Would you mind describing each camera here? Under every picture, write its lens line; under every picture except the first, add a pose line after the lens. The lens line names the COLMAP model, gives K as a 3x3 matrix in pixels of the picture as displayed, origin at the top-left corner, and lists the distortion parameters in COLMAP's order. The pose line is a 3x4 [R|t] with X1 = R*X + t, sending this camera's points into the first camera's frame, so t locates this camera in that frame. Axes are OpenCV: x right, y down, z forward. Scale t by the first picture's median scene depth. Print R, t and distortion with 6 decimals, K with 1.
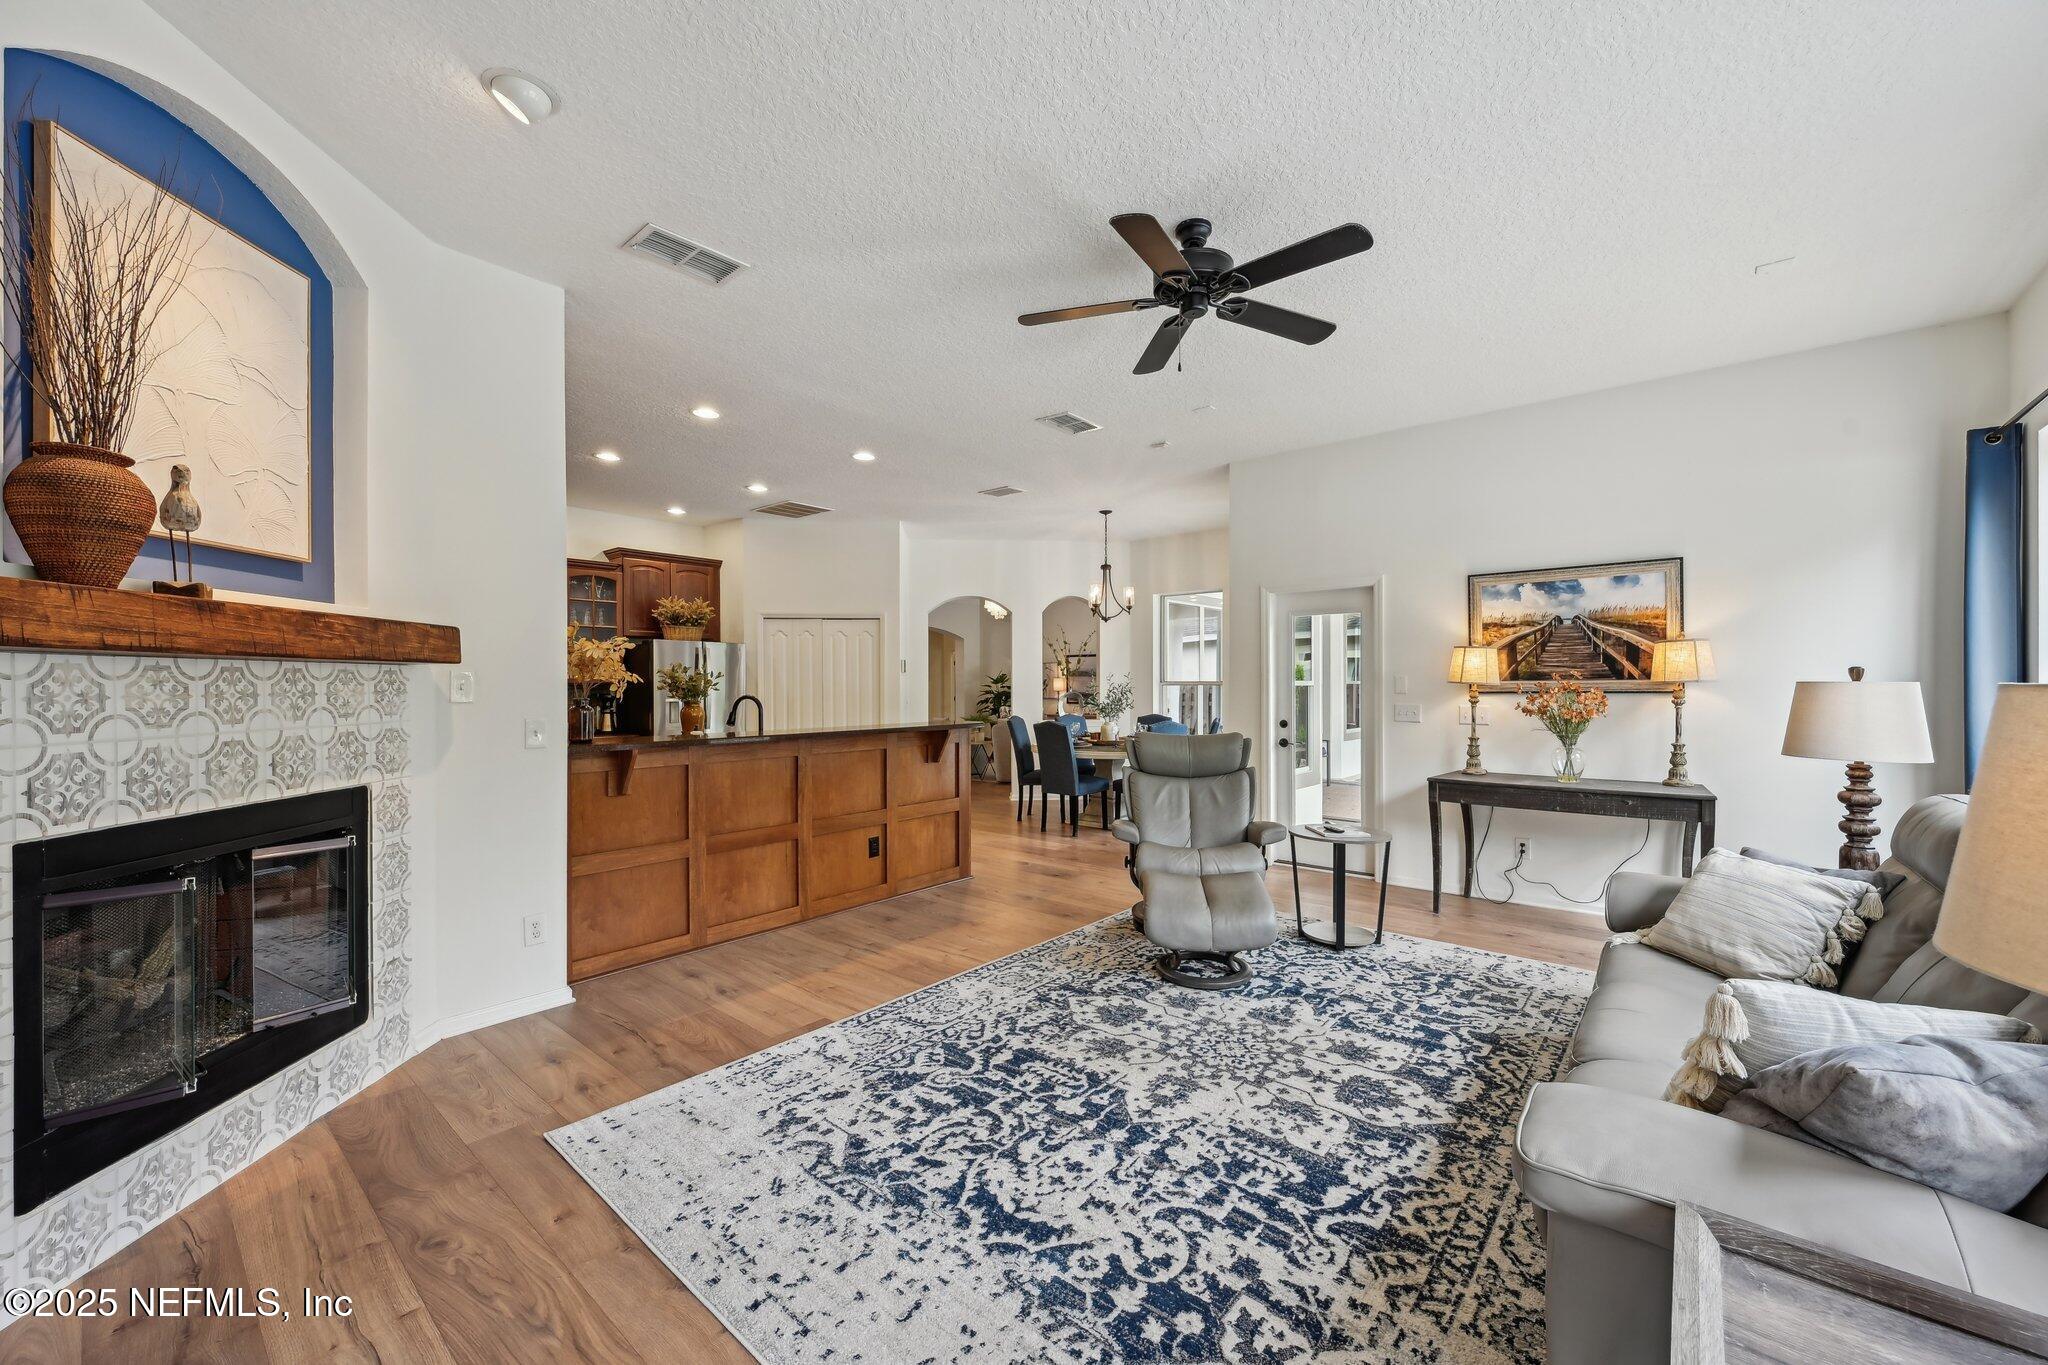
lens RADIAL K [[815.2, 0, 1036.9], [0, 815.2, 685.4], [0, 0, 1]] dist [-0.002321, 0.000305]
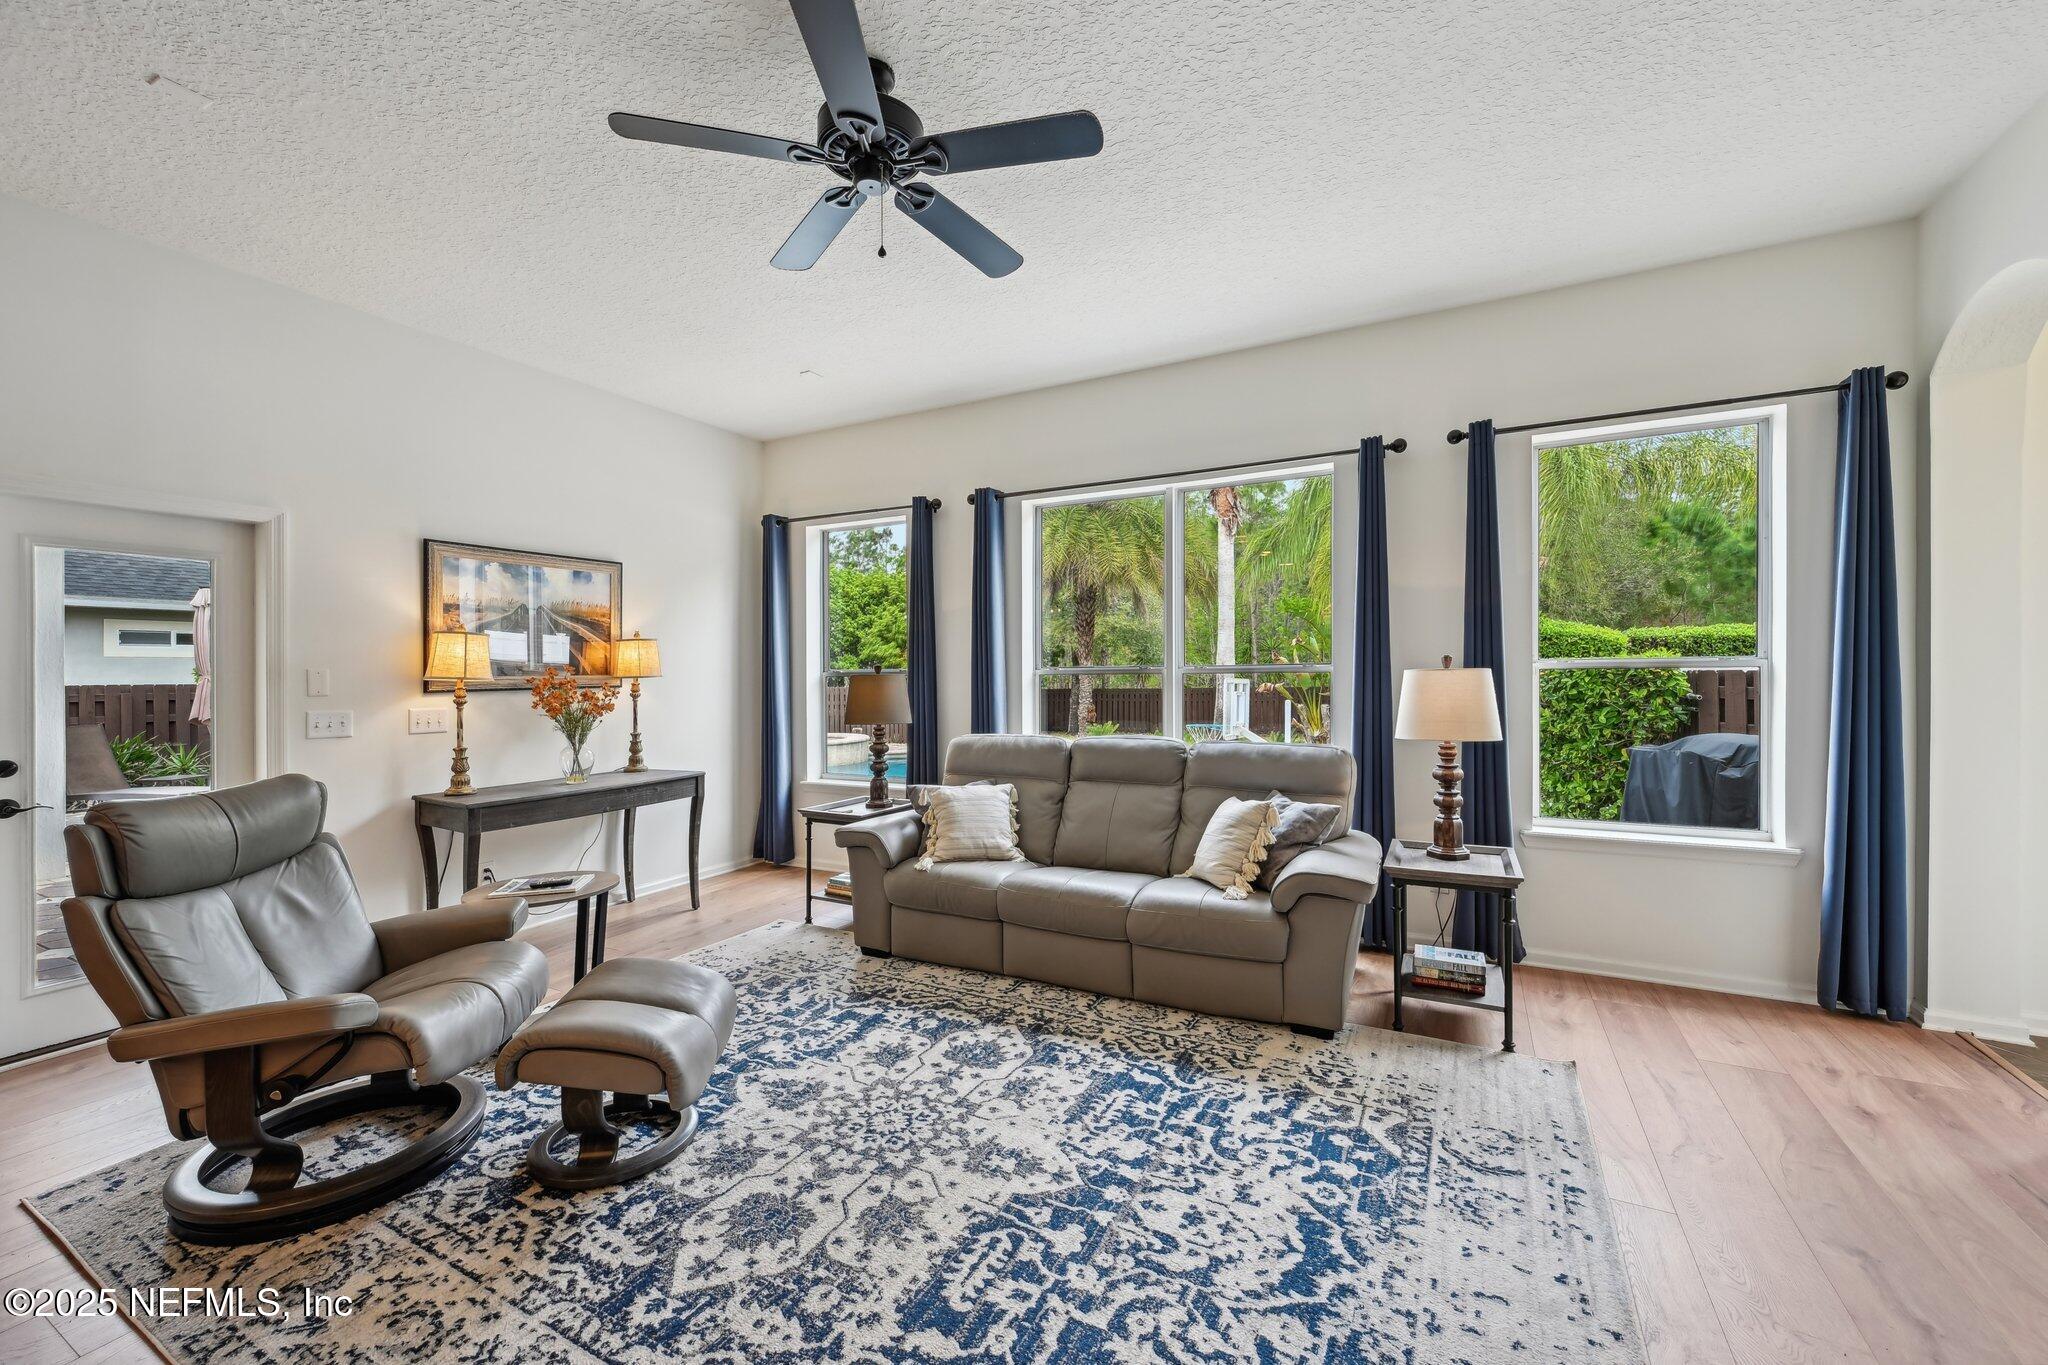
lens RADIAL K [[815.2, 0, 1043.0], [0, 815.2, 673.0], [0, 0, 1]] dist [-0.002321, 0.000305]
pose [[-0.225064, 0.005334, 0.974329, -0.679131], [0.015636, 0.999876, -0.001862, 0.002781], [-0.974218, 0.014816, -0.225120, 1.181344]]
